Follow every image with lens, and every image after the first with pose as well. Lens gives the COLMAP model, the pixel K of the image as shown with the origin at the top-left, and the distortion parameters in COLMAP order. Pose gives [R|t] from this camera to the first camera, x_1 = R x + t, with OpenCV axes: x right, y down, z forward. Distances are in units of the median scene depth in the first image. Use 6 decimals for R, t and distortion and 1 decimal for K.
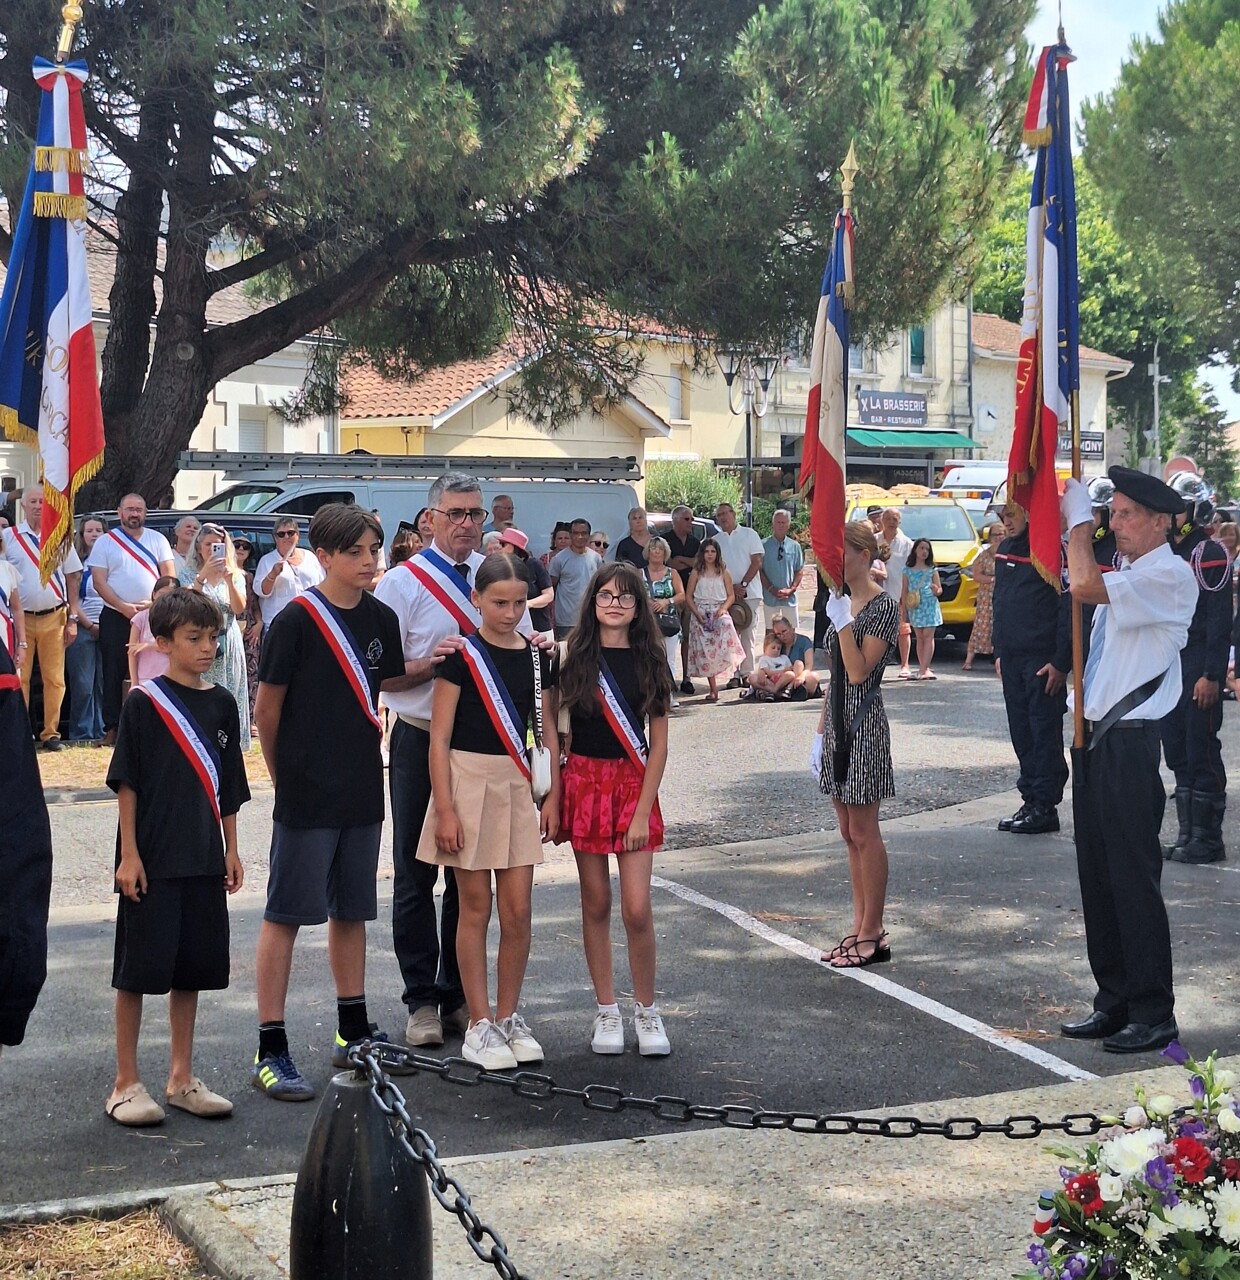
lens RADIAL K [[2372.3, 0, 618.6], [0, 2372.3, 419.4], [0, 0, 1]] dist [0.187089, -0.264518]
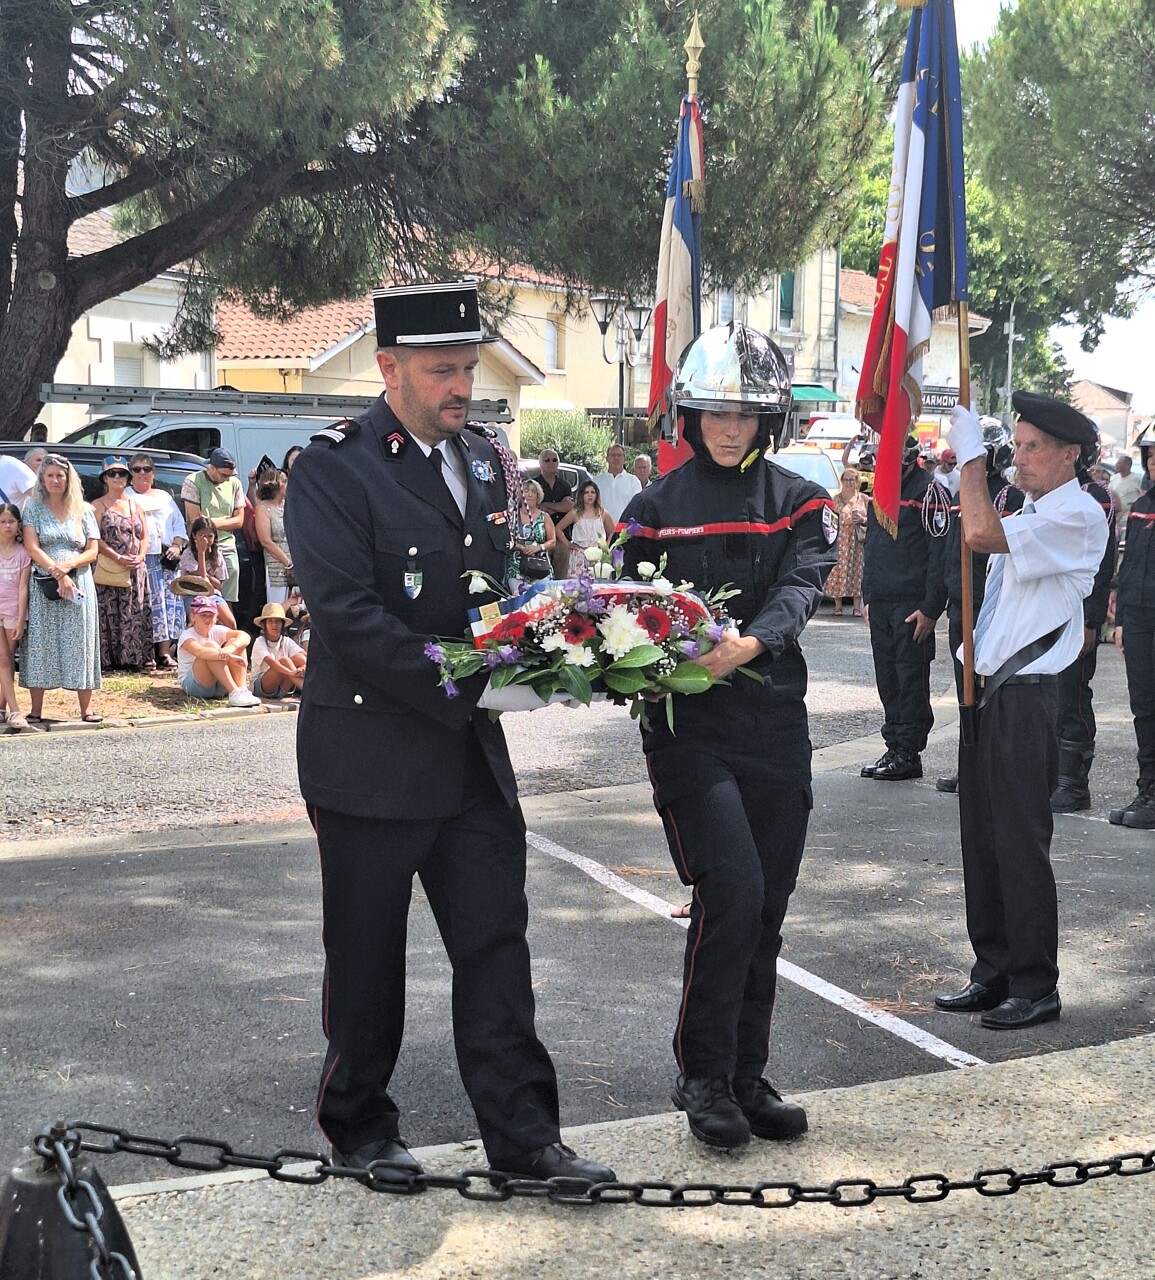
lens RADIAL K [[2057.6, 0, 612.7], [0, 2057.6, 685.4], [0, 0, 1]] dist [0.154925, -0.313623]
pose [[0.998704, 0.010083, 0.049885, 0.009921], [-0.017070, 0.989764, 0.141688, 0.011477], [-0.047946, -0.142356, 0.988654, 0.127386]]
